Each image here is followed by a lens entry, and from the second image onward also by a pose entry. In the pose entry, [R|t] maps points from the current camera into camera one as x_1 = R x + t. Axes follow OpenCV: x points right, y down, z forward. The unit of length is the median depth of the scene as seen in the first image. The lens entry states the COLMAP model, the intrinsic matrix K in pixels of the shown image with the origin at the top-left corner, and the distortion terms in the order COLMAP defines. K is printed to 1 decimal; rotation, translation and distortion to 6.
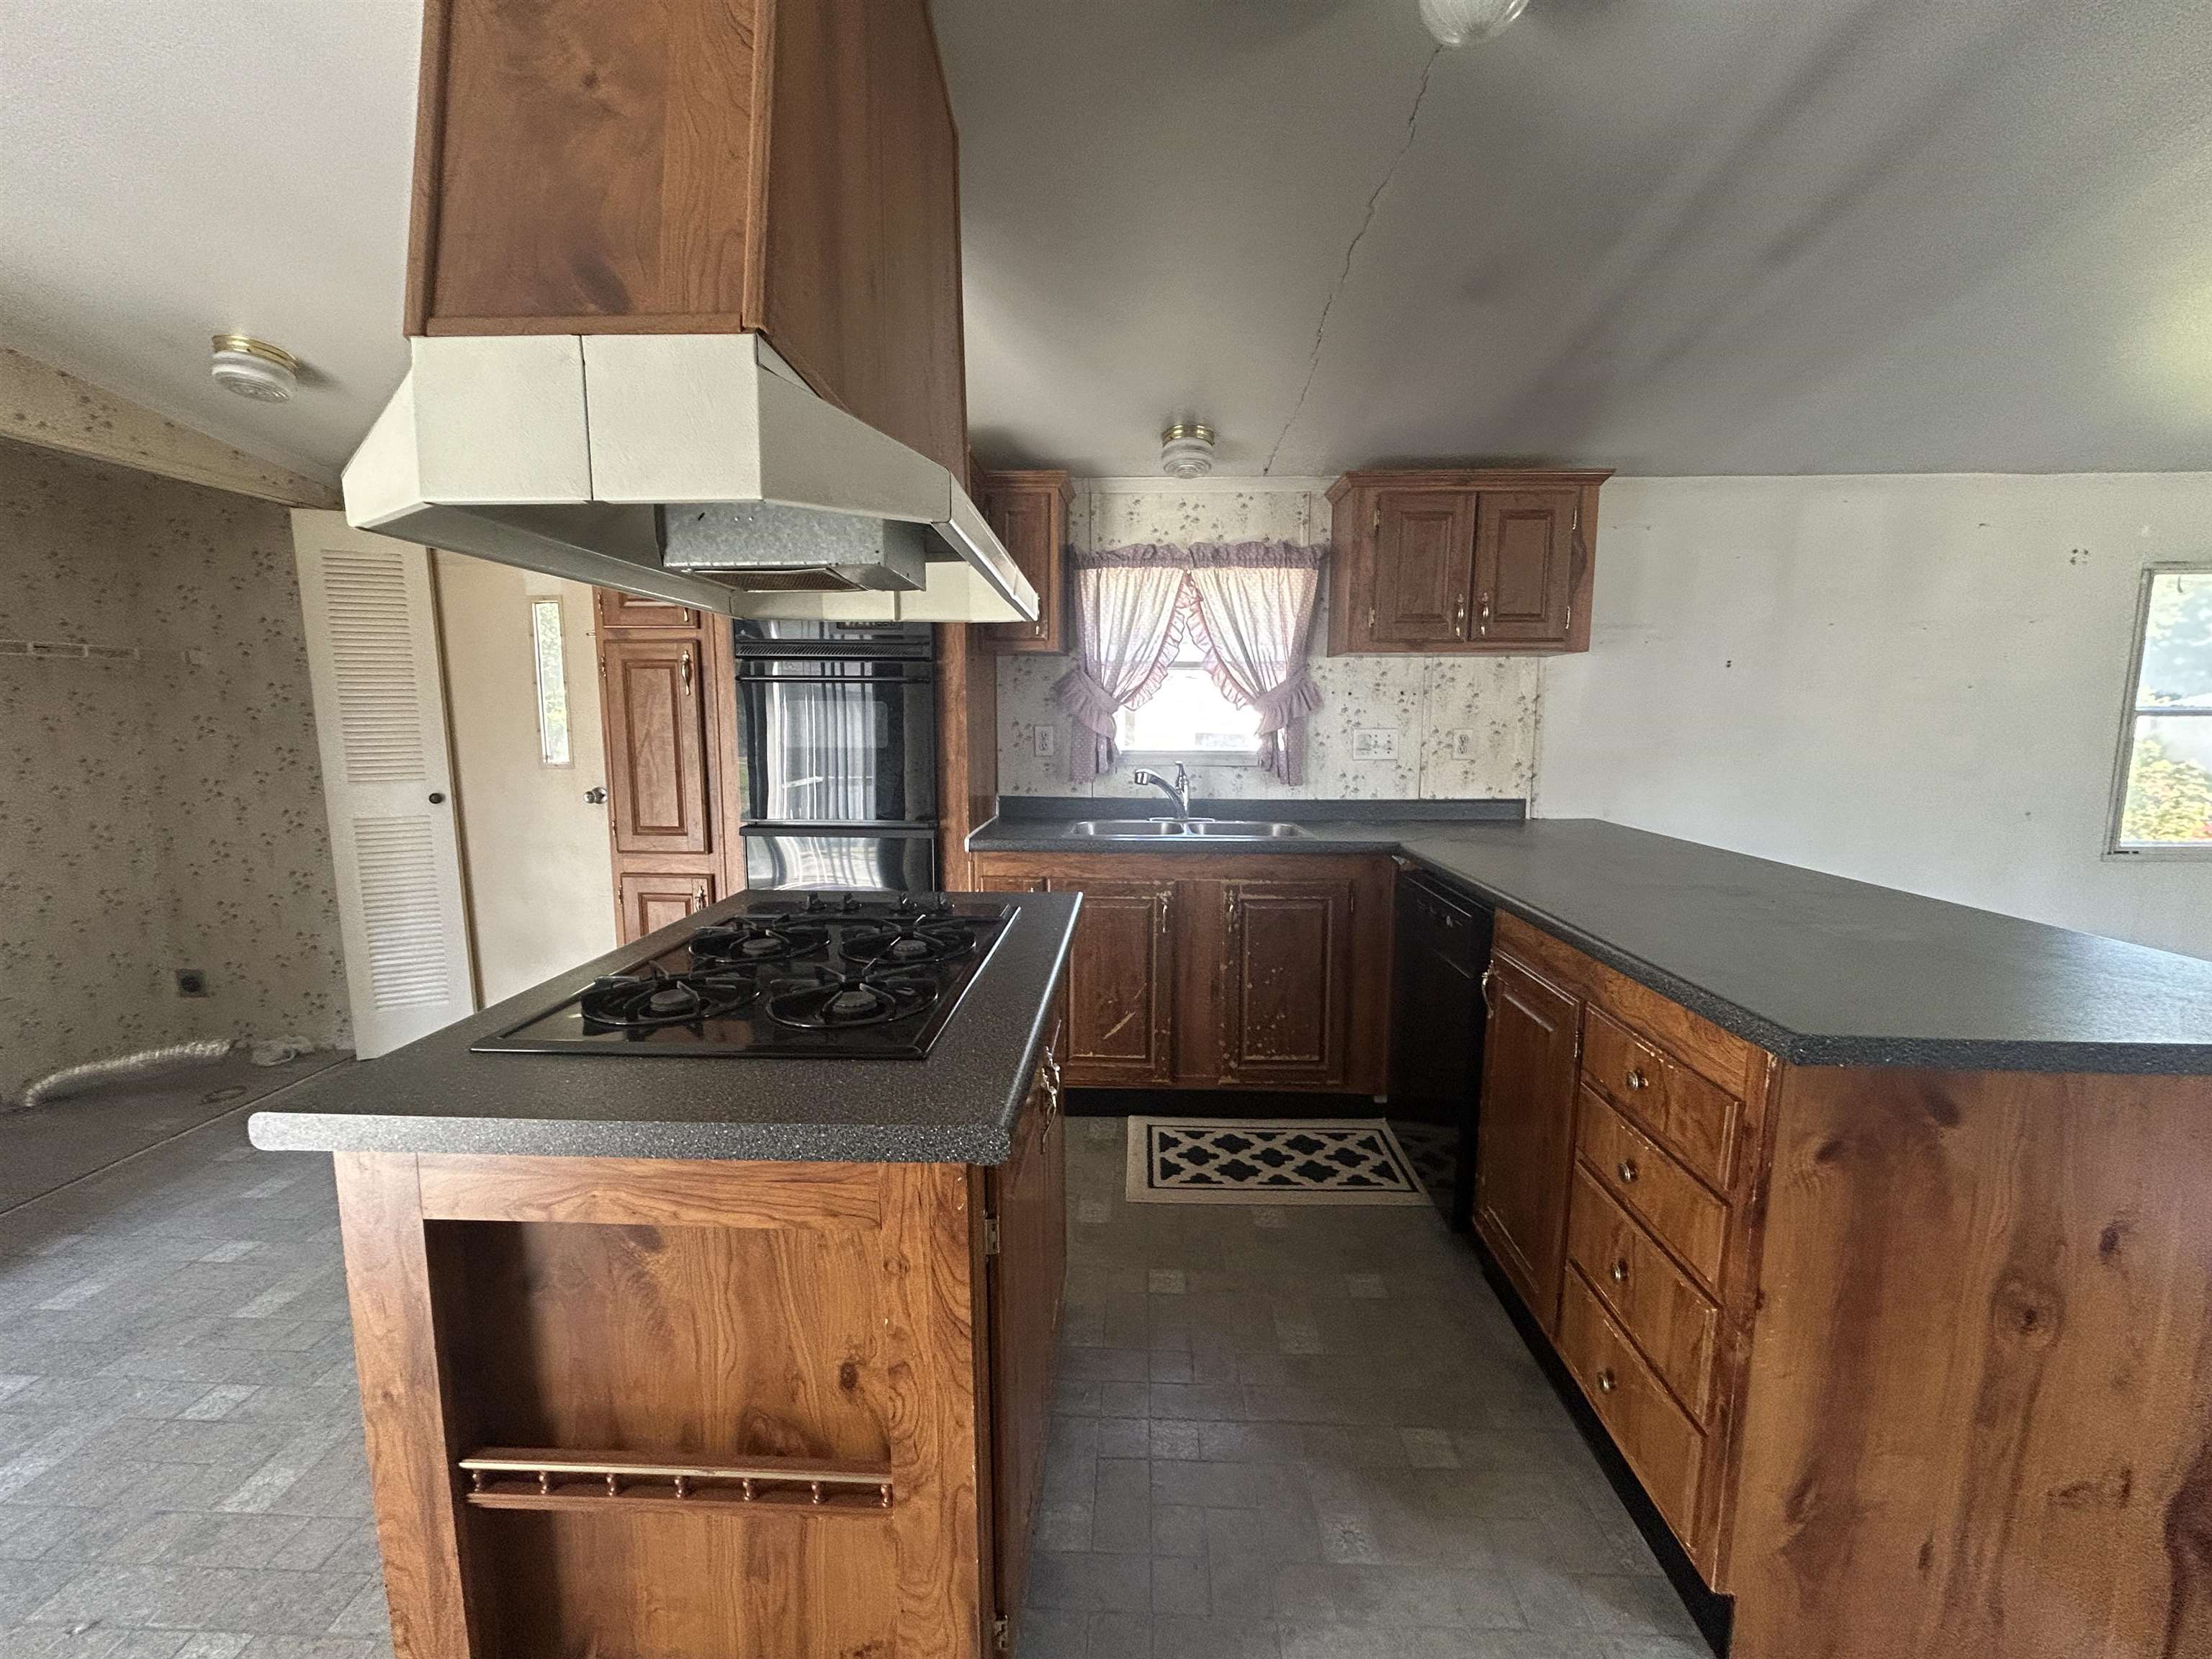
lens RADIAL K [[894.6, 0, 1103.1], [0, 894.6, 822.9], [0, 0, 1]] dist [-0.004941, 0.001858]
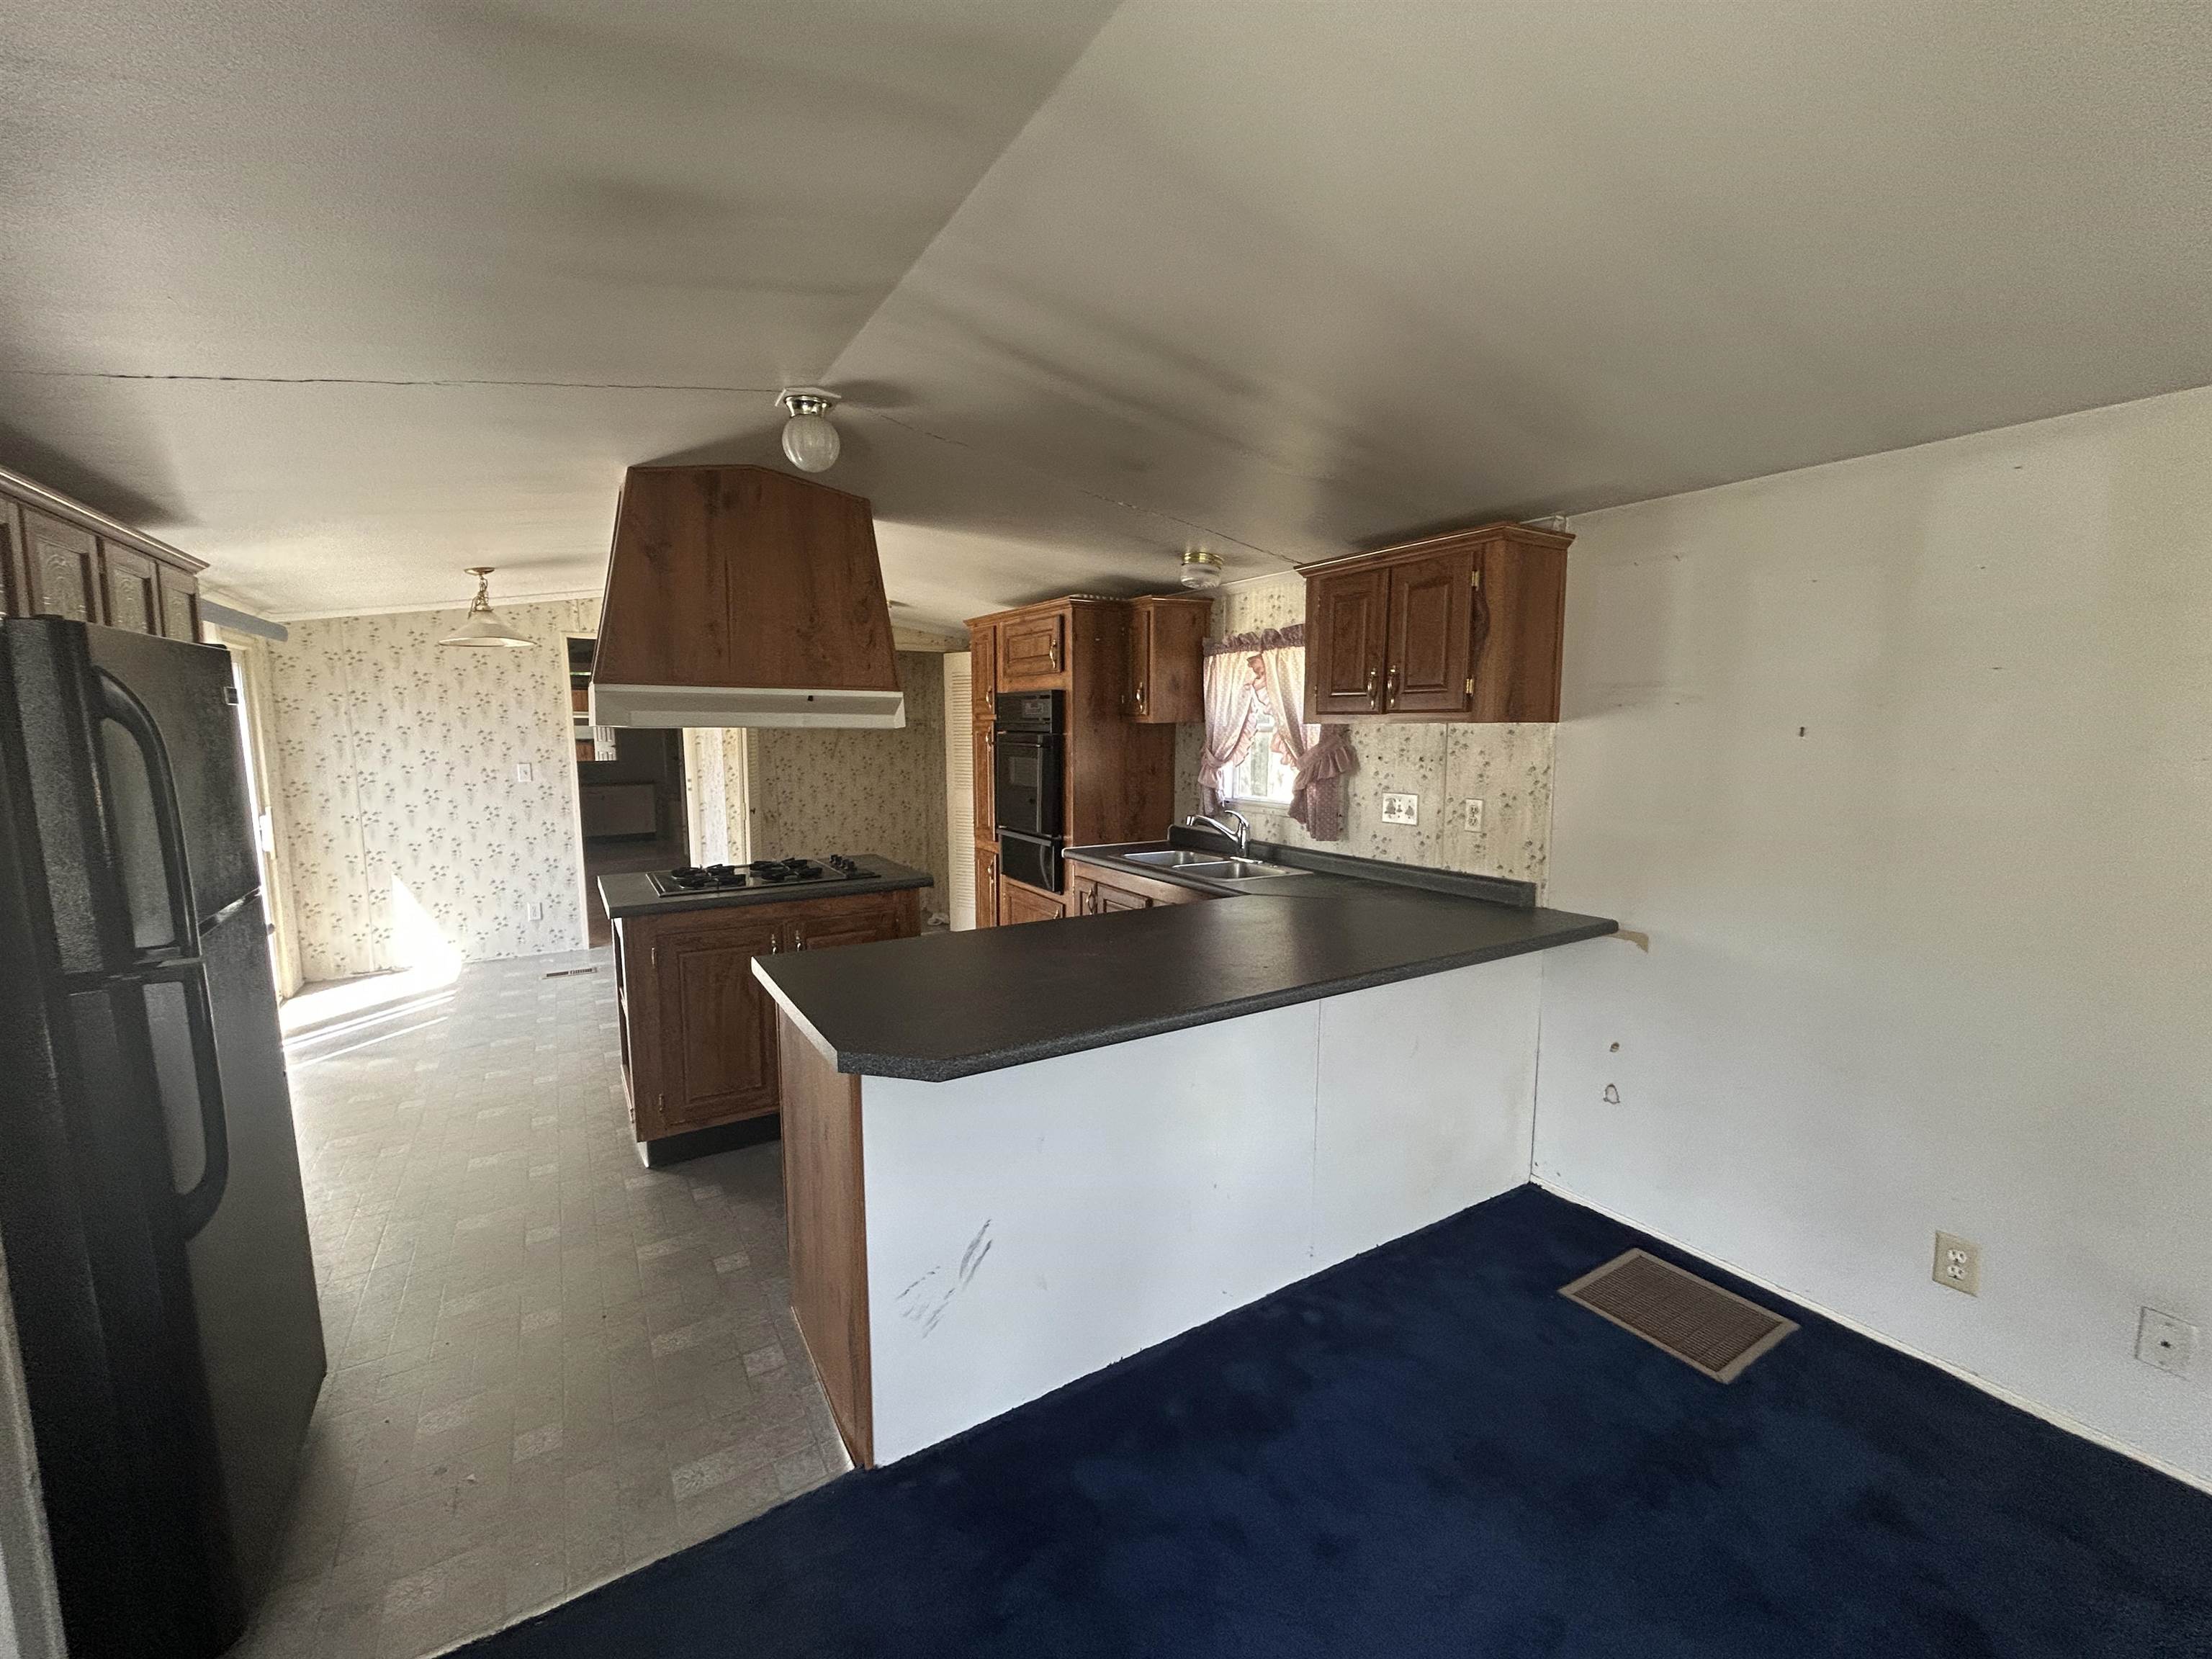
lens RADIAL K [[894.6, 0, 1099.6], [0, 894.6, 829.5], [0, 0, 1]] dist [-0.004941, 0.001858]
pose [[0.559753, 0.094378, -0.823268, 1.104538], [-0.099050, 0.993991, 0.046604, -0.090295], [0.822719, 0.055458, 0.565737, 0.174863]]
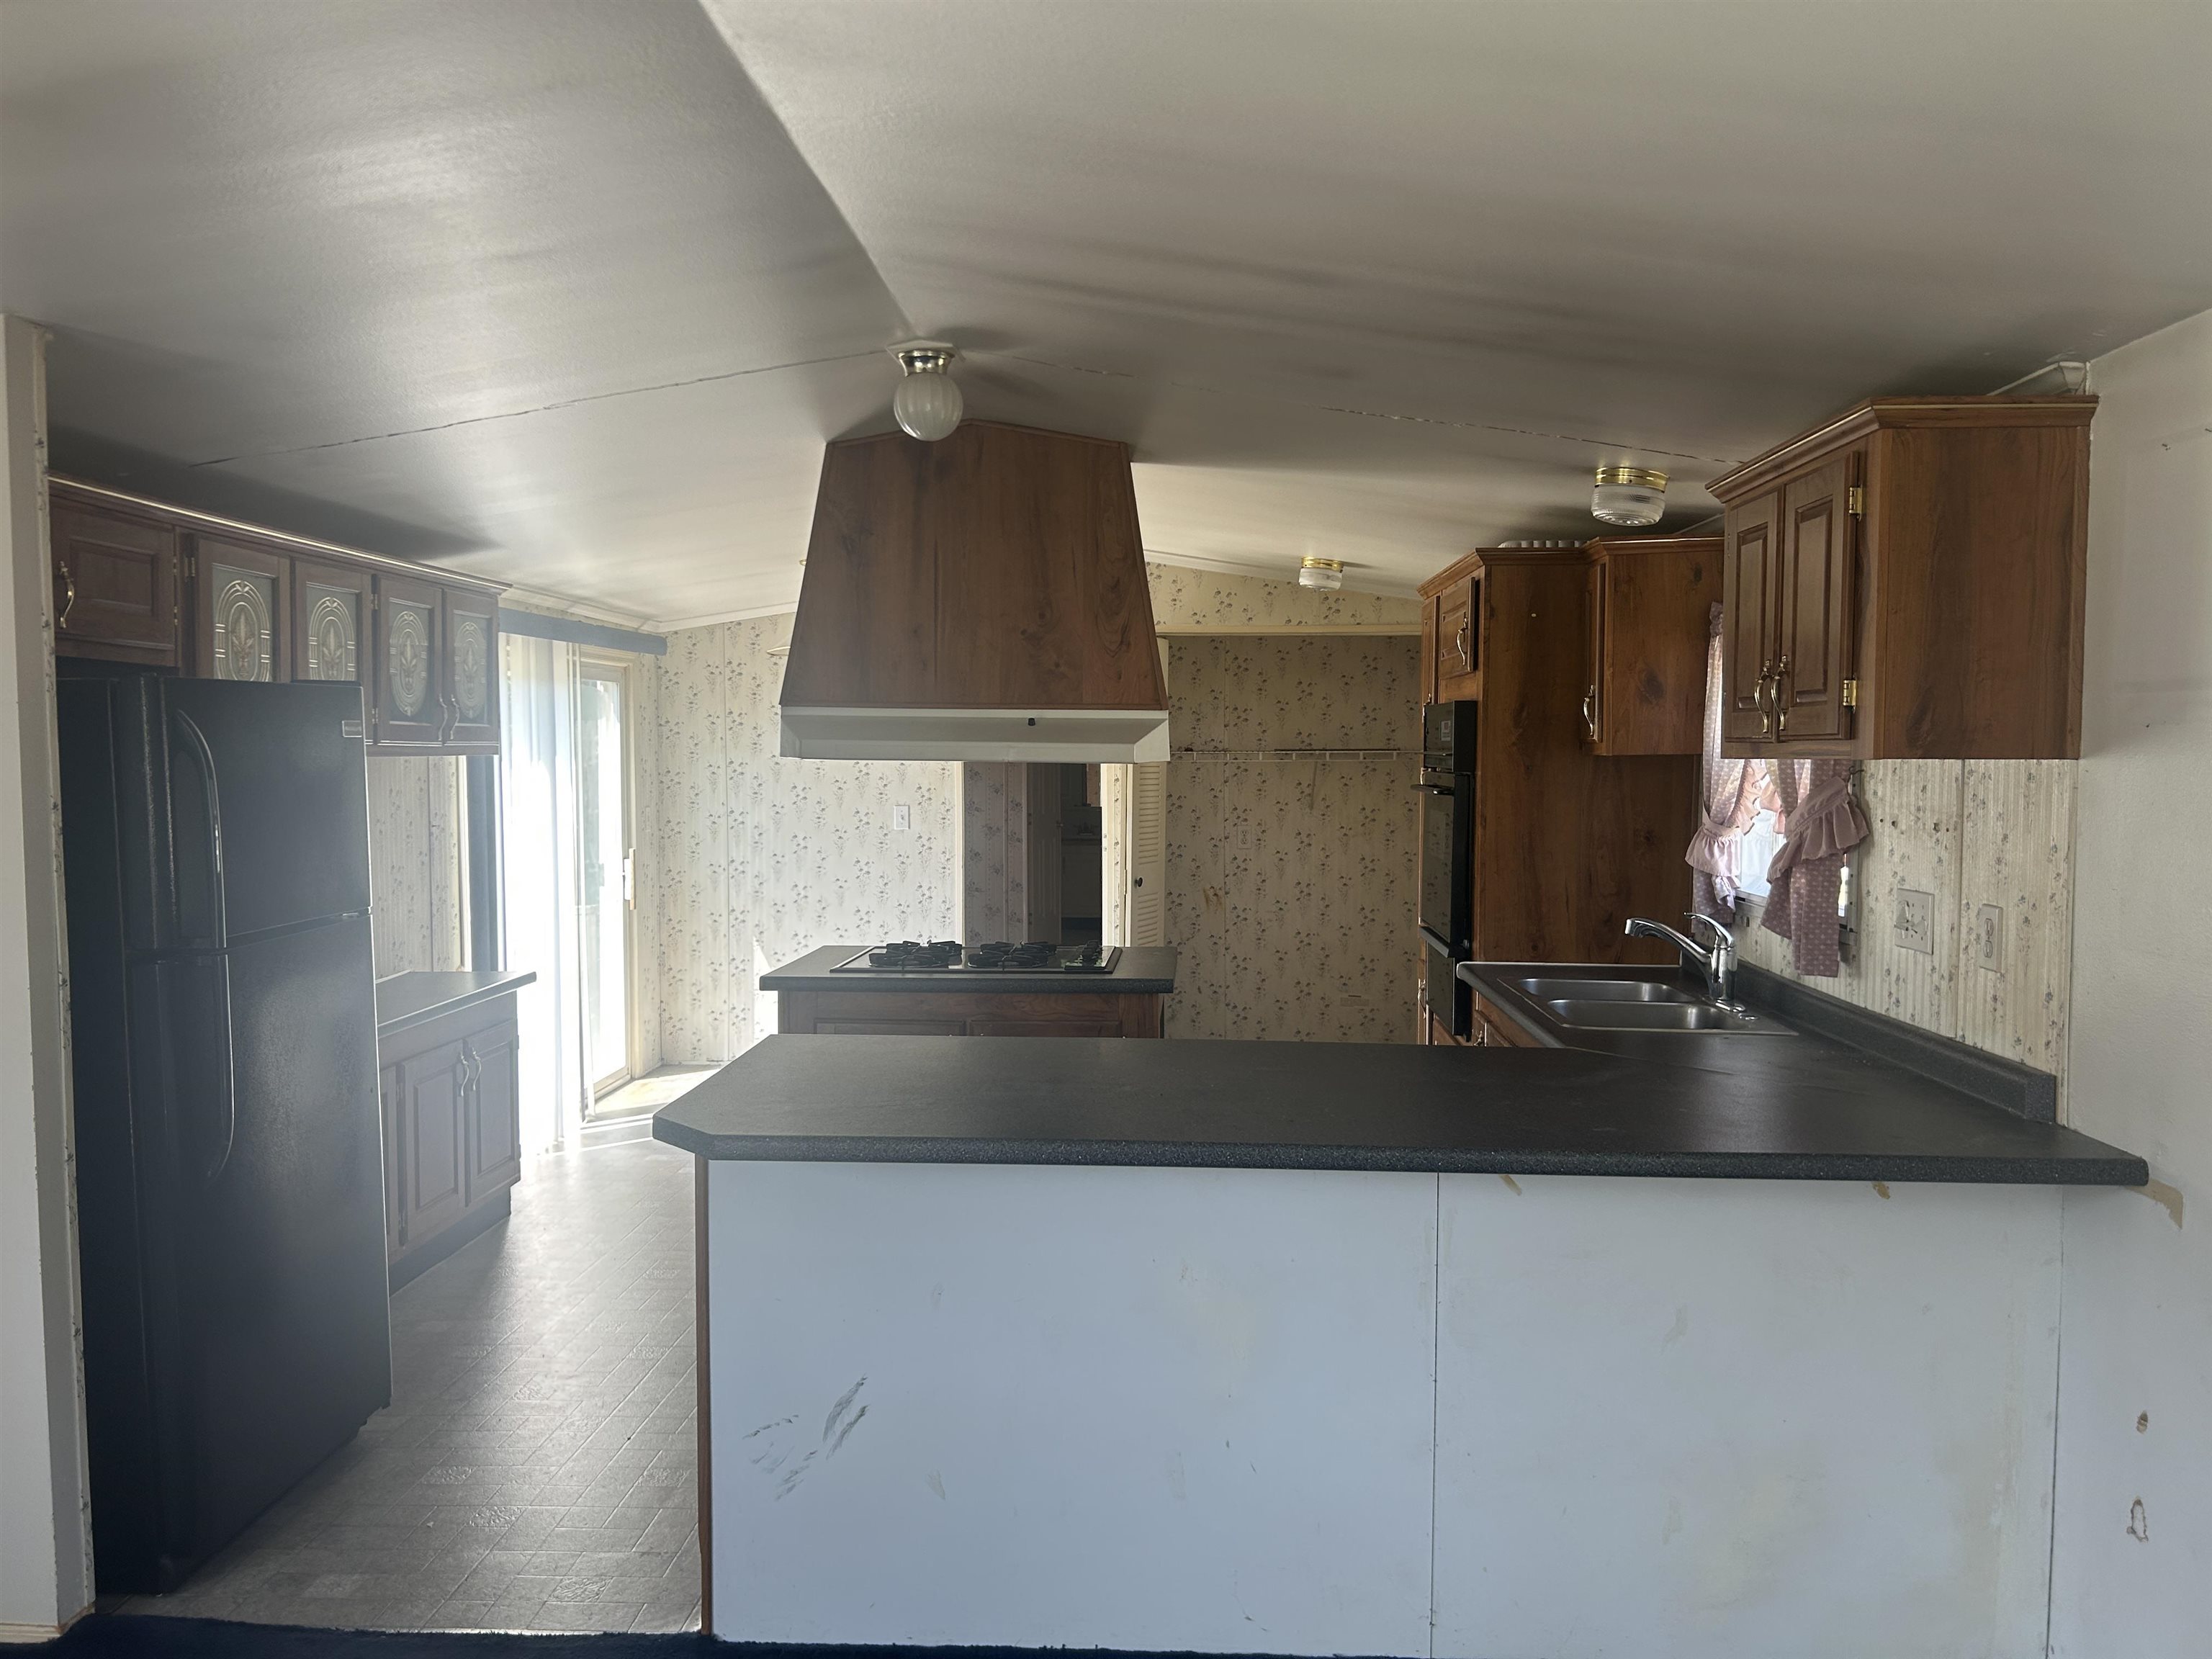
lens RADIAL K [[1664.2, 0, 1111.1], [0, 1664.2, 844.4], [0, 0, 1]] dist [0.071209, -0.091868]
pose [[-0.010171, 0.054107, -0.998483, 1.515956], [-0.123734, 0.990793, 0.054951, -0.149208], [0.992263, 0.124106, -0.003382, 0.611893]]
